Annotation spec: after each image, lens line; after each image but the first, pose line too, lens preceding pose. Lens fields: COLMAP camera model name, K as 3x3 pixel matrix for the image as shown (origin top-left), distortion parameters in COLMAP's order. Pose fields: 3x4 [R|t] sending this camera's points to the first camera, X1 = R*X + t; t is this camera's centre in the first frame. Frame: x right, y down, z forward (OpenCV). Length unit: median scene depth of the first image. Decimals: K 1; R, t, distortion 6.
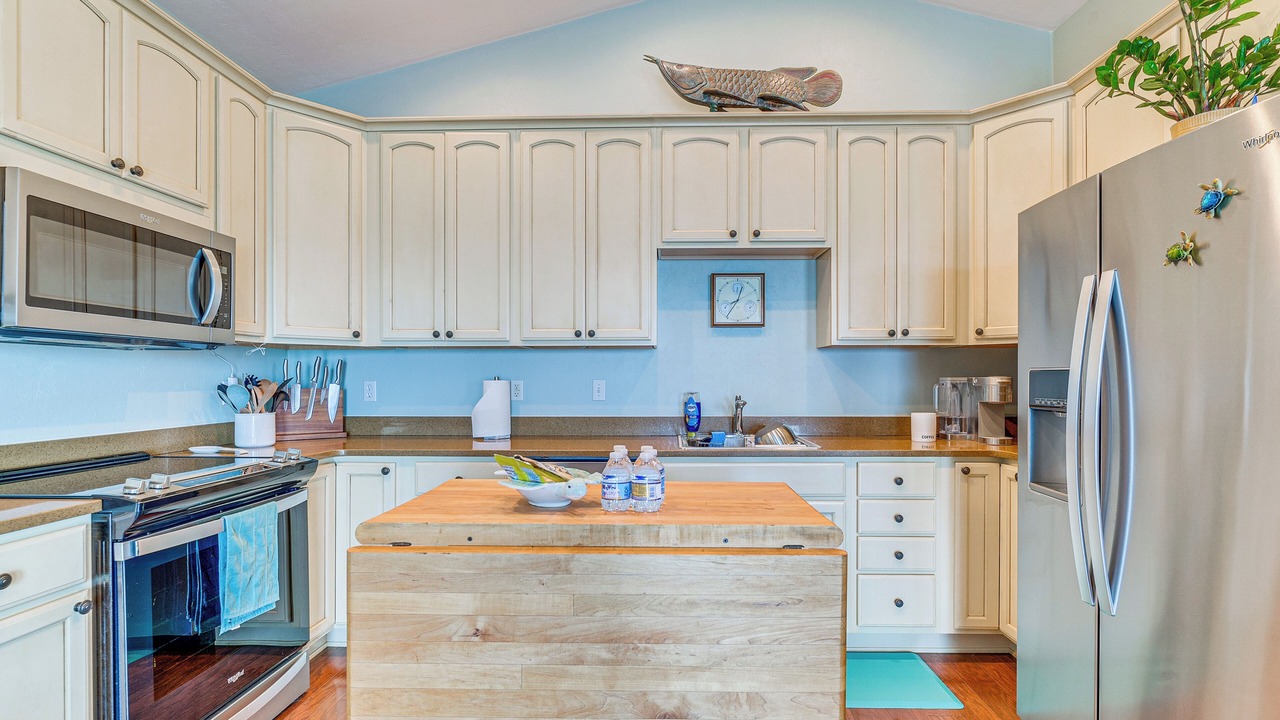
lens RADIAL K [[576.6, 0, 656.9], [0, 576.6, 379.4], [0, 0, 1]] dist [-0.003857, -0.000087]
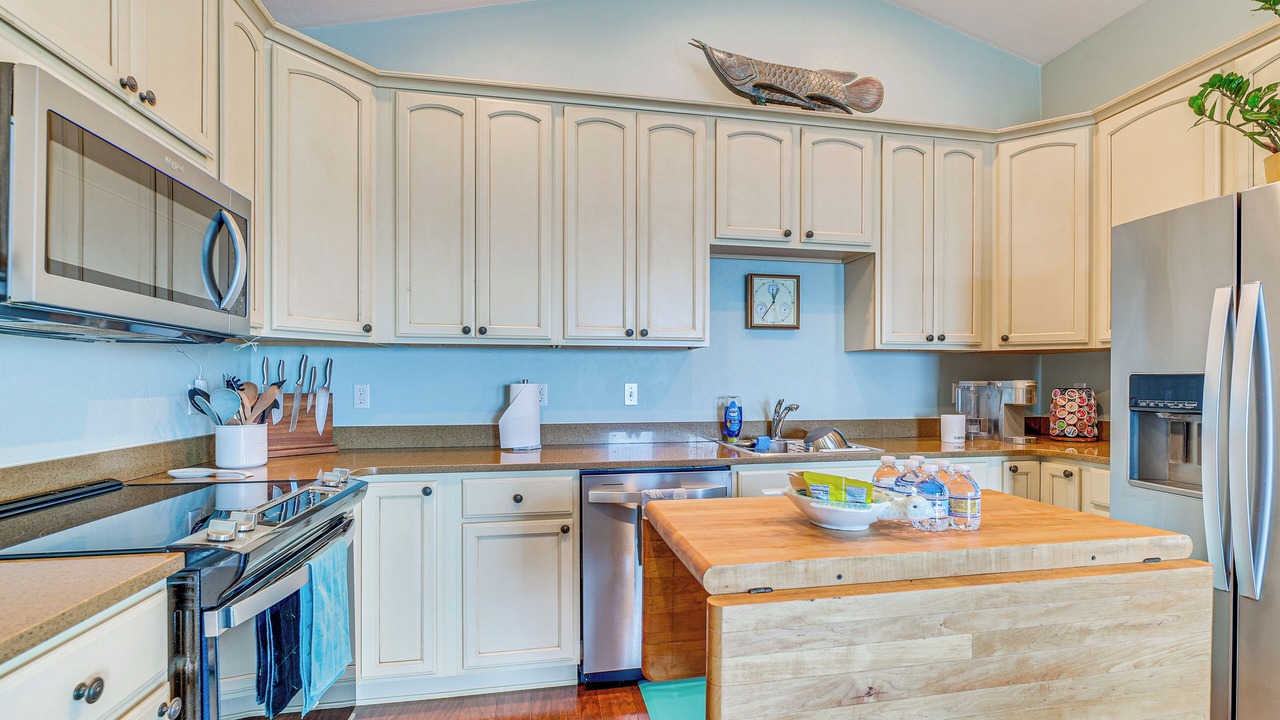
lens RADIAL K [[571.2, 0, 644.3], [0, 571.2, 383.7], [0, 0, 1]] dist [-0.004189, -0.000450]
pose [[0.976862, 0.000457, 0.213872, -0.306795], [-0.000597, 1.000000, 0.000588, 0.001272], [-0.213872, -0.000703, 0.976861, 0.107544]]
